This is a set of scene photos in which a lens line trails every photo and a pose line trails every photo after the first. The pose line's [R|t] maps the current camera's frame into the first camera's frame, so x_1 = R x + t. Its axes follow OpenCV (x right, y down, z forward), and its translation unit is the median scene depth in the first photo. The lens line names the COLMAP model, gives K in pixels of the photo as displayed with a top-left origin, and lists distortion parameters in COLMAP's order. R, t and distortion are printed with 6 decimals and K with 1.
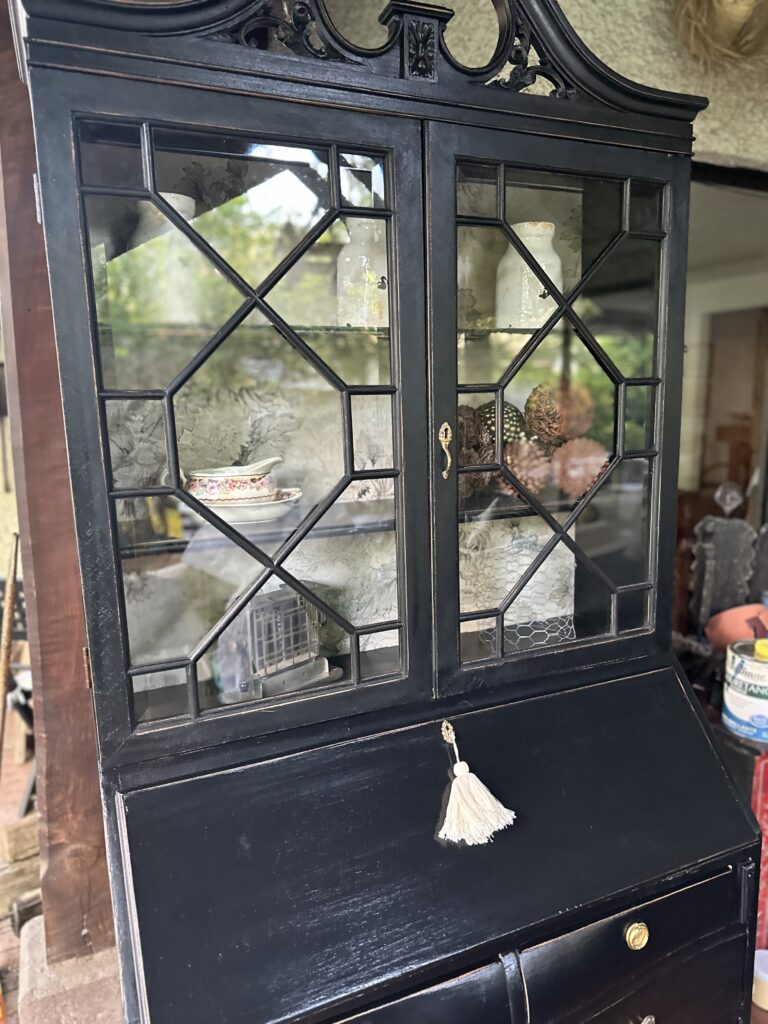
lens RADIAL K [[732.4, 0, 384.5], [0, 732.4, 512.0], [0, 0, 1]] dist [0.041506, -0.054188]
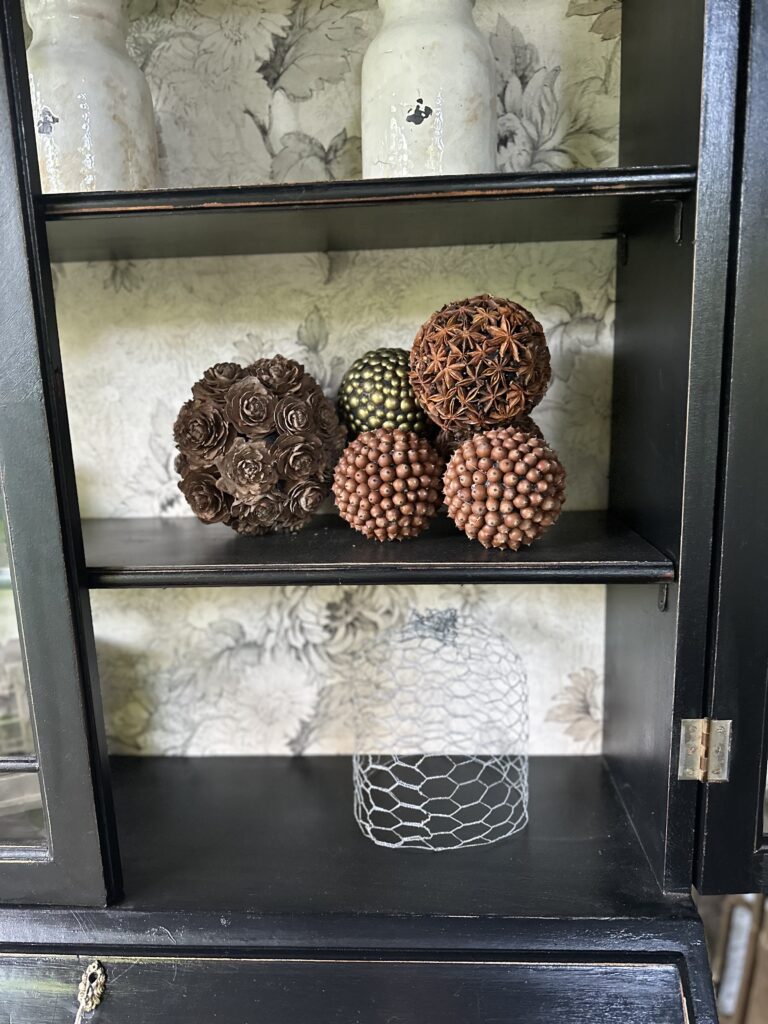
lens RADIAL K [[732.4, 0, 387.0], [0, 732.4, 501.2], [0, 0, 1]] dist [0.041506, -0.054188]
pose [[0.893673, 0.079633, -0.441596, 0.428218], [-0.067352, 0.996783, 0.043448, -0.071498], [0.443635, -0.009086, 0.896161, 0.576444]]
